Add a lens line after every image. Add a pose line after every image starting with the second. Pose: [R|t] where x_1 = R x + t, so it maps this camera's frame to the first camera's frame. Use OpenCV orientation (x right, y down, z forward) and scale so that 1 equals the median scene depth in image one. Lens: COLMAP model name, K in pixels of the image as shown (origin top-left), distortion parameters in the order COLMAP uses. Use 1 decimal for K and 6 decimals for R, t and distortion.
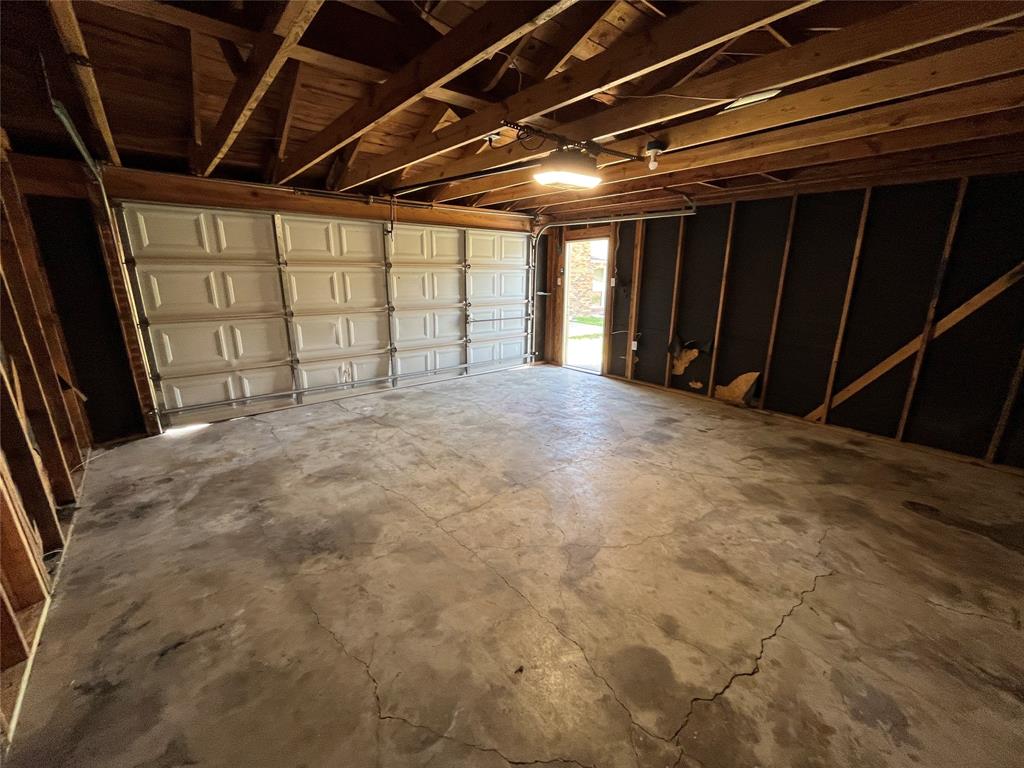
lens RADIAL K [[414.2, 0, 512.0], [0, 414.2, 384.0], [0, 0, 1]] dist [-0.002683, -0.000202]
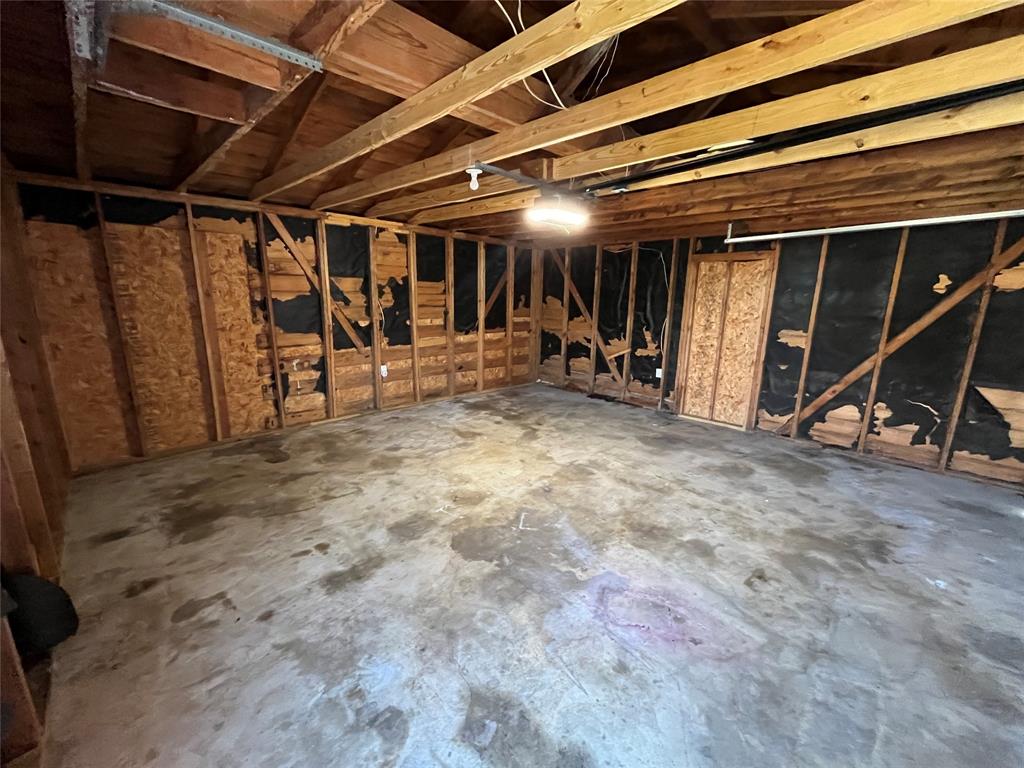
lens RADIAL K [[414.2, 0, 512.0], [0, 414.2, 384.0], [0, 0, 1]] dist [-0.002683, -0.000202]
pose [[-0.996363, -0.008998, -0.084731, 0.298803], [-0.048380, 0.878308, 0.475642, -0.524190], [0.070140, 0.478011, -0.875549, 1.856583]]
